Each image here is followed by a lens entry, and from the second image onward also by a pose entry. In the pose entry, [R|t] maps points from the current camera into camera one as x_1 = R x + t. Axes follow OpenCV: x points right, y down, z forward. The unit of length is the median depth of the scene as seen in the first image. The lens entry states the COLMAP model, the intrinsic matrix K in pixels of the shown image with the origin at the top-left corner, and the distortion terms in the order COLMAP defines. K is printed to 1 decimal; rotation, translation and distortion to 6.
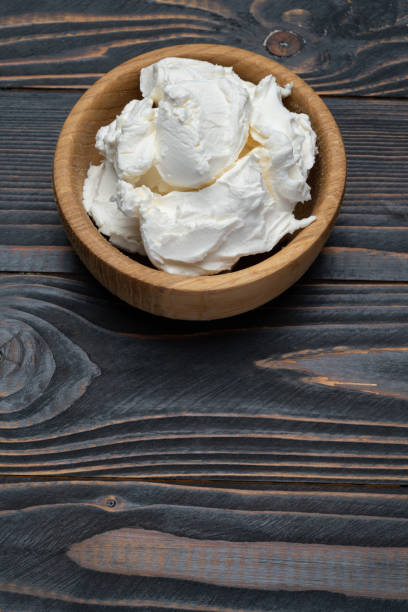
lens RADIAL K [[1822.4, 0, 205.1], [0, 1822.4, 321.8], [0, 0, 1]] dist [-0.063998, -0.236801]
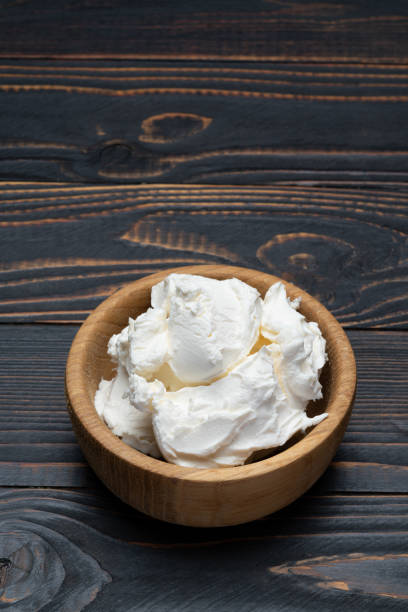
lens RADIAL K [[1822.4, 0, 205.1], [0, 1822.4, 321.8], [0, 0, 1]] dist [-0.063998, -0.236801]
pose [[0.999945, -0.006867, 0.007967, -0.014033], [0.008832, 0.959538, -0.281439, 0.171579], [-0.005712, 0.281494, 0.959546, 0.024461]]
